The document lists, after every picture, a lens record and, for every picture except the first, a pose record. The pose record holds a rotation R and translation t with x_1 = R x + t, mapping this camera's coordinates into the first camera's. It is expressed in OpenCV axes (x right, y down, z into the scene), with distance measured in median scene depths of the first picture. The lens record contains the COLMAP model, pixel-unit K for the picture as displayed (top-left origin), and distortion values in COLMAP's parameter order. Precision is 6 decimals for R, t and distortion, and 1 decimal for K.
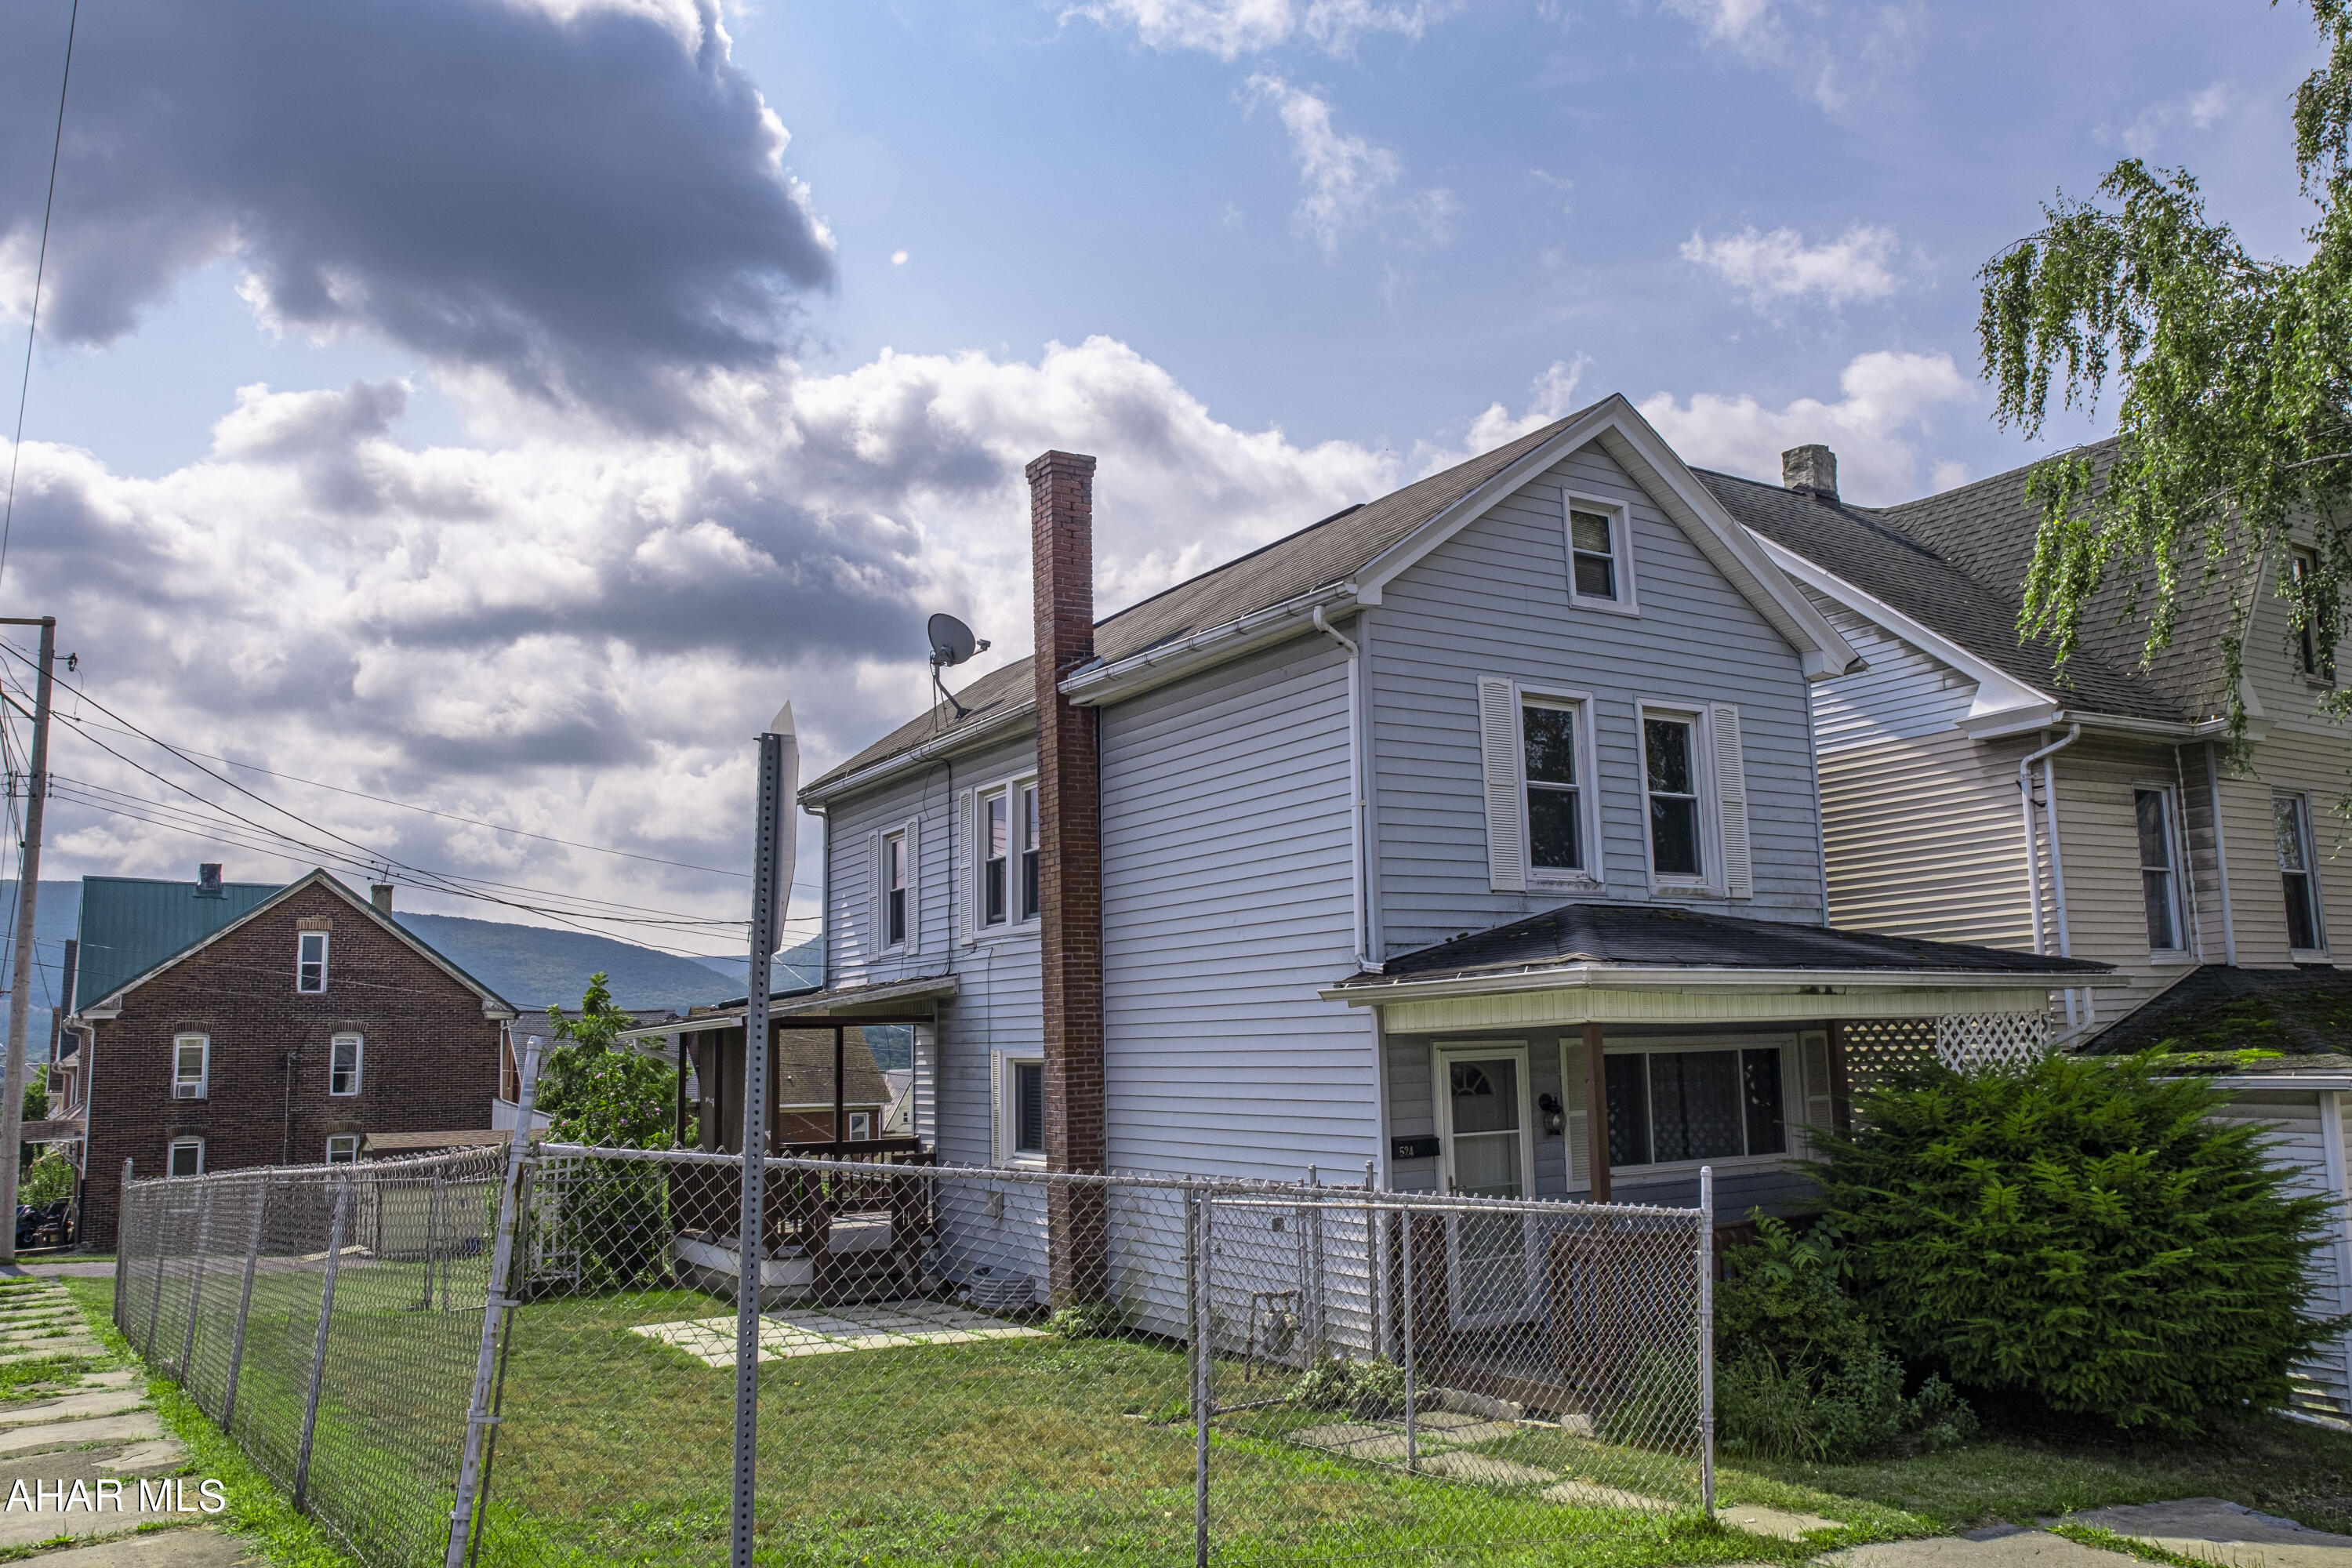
lens RADIAL K [[1750.1, 0, 1180.6], [0, 1750.1, 775.5], [0, 0, 1]] dist [-0.033667, -0.004920]
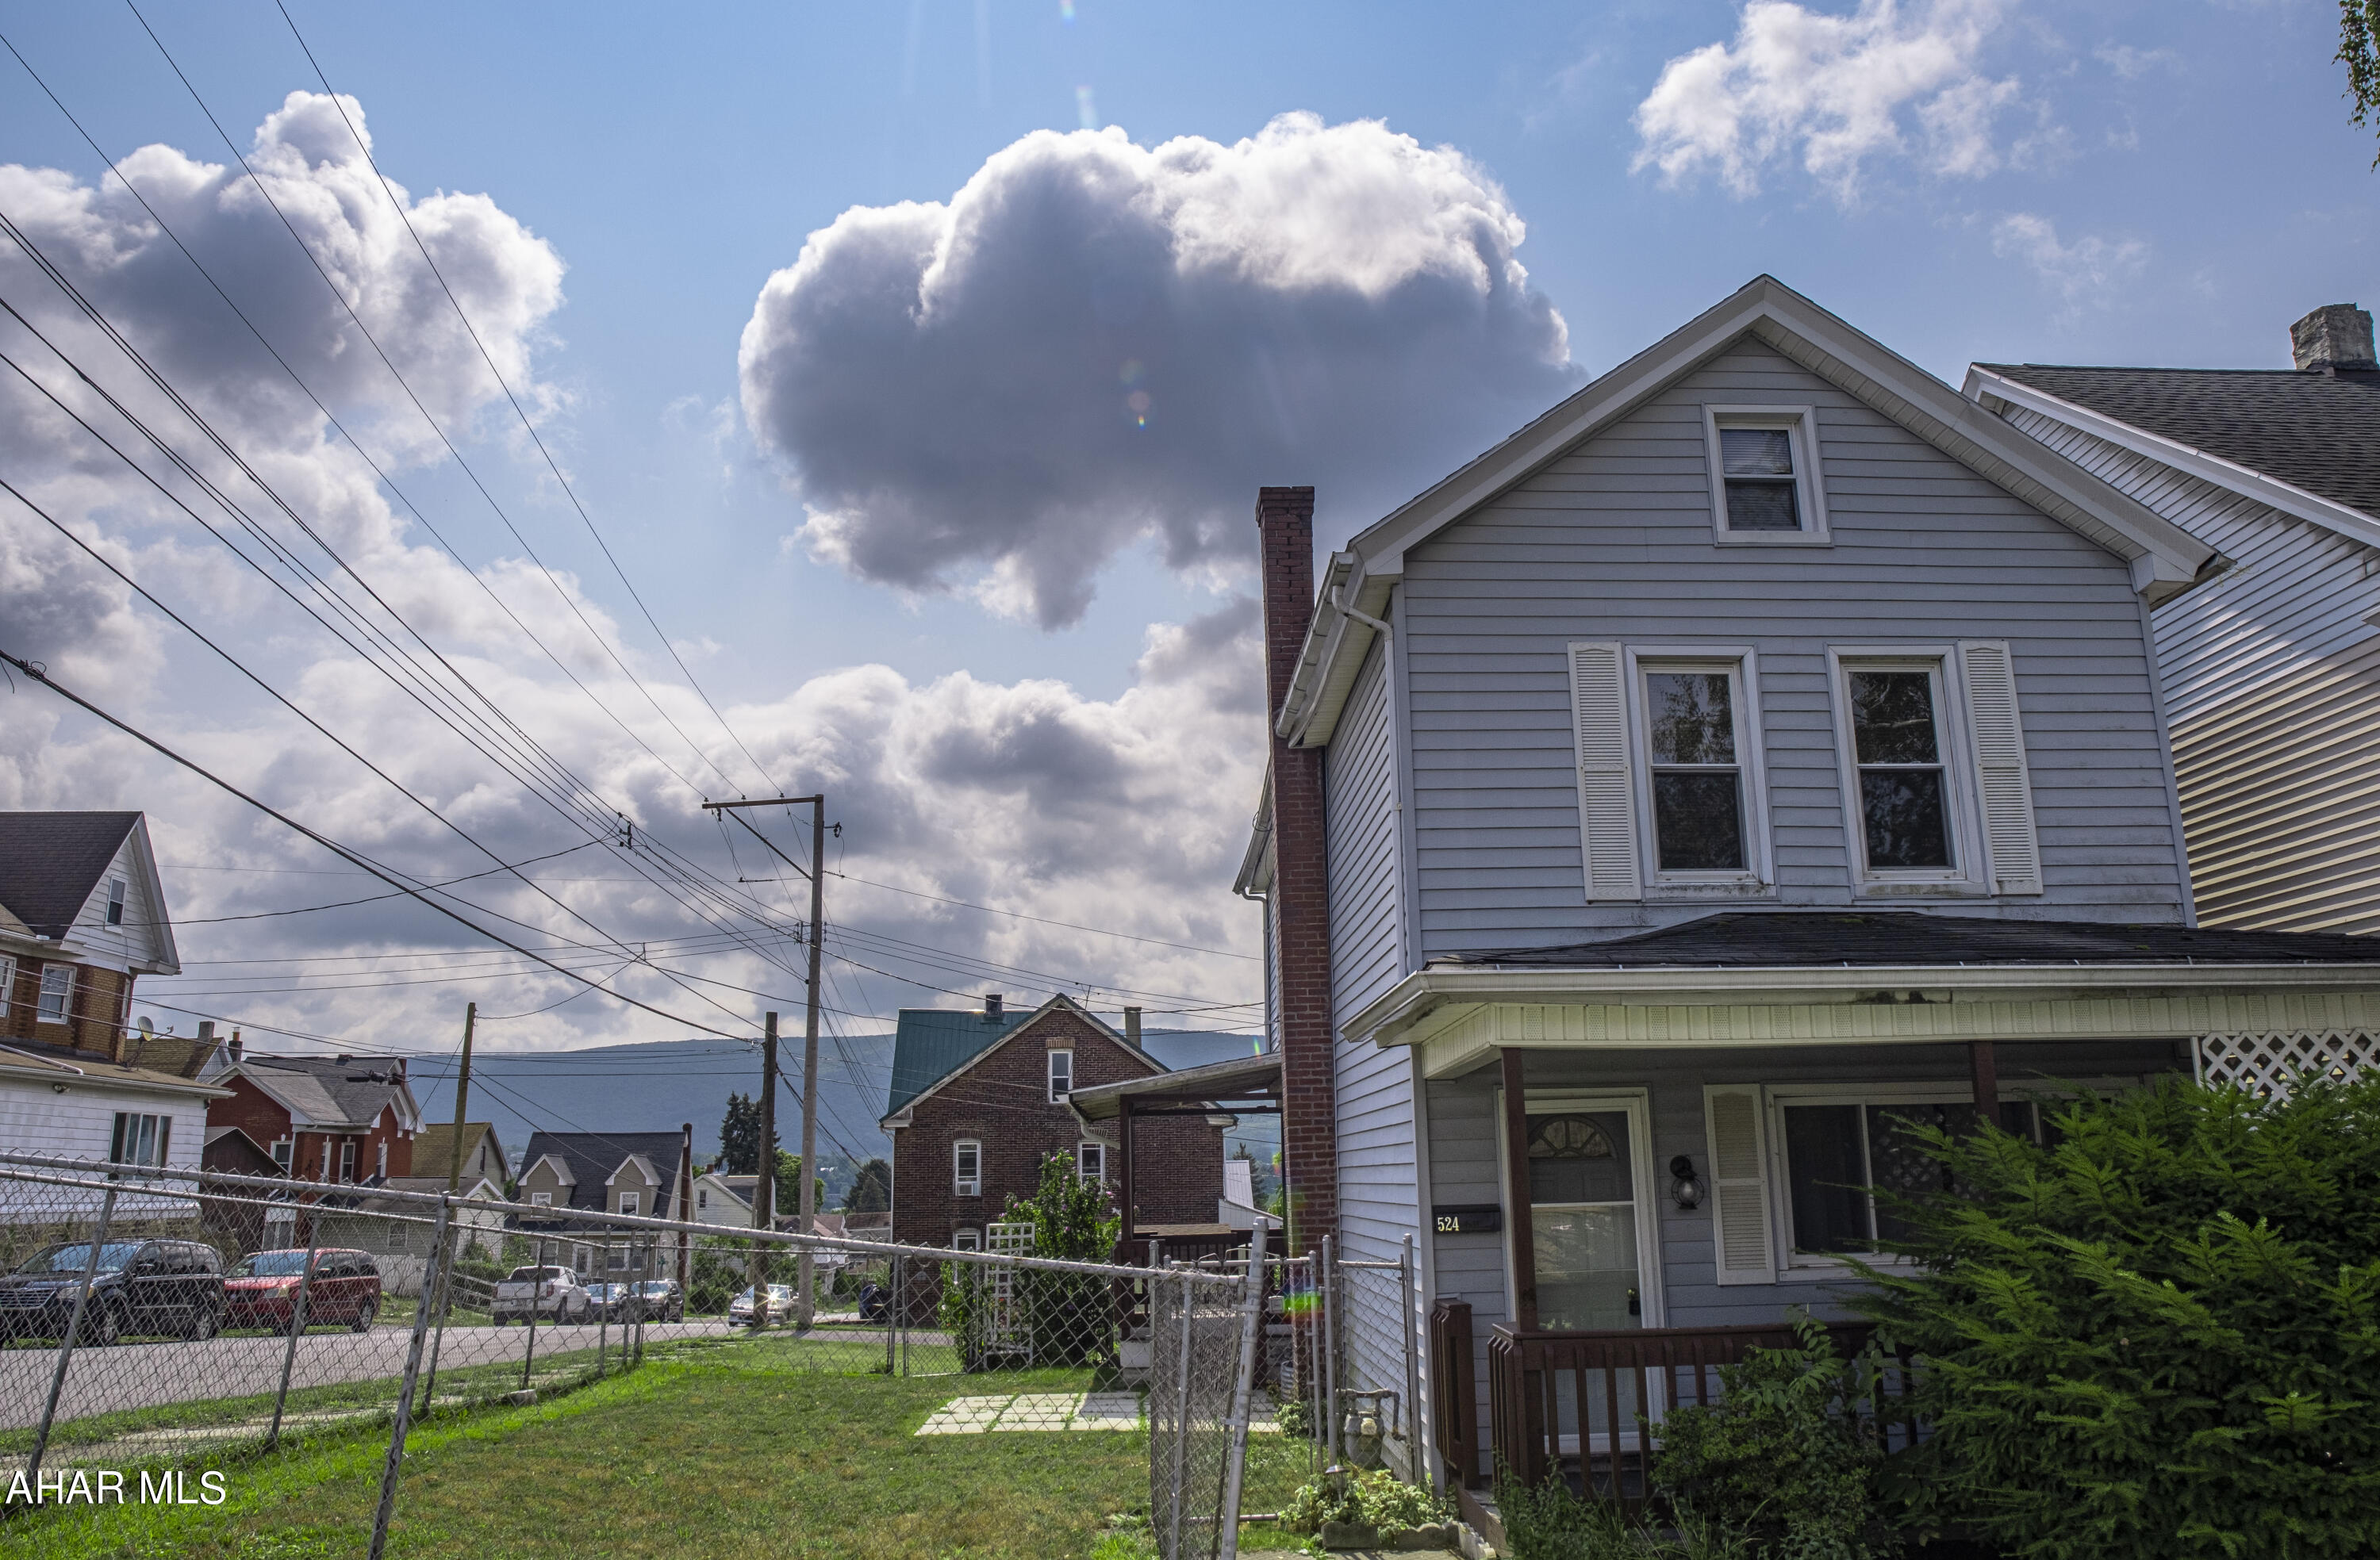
lens RADIAL K [[1671.8, 0, 1190.0], [0, 1671.8, 780.0], [0, 0, 1]] dist [-0.034573, 0.005237]
pose [[0.871864, -0.105841, -0.478175, 0.365255], [0.070188, 0.993293, -0.091884, 0.063524], [0.484693, 0.046549, 0.873445, 0.219317]]
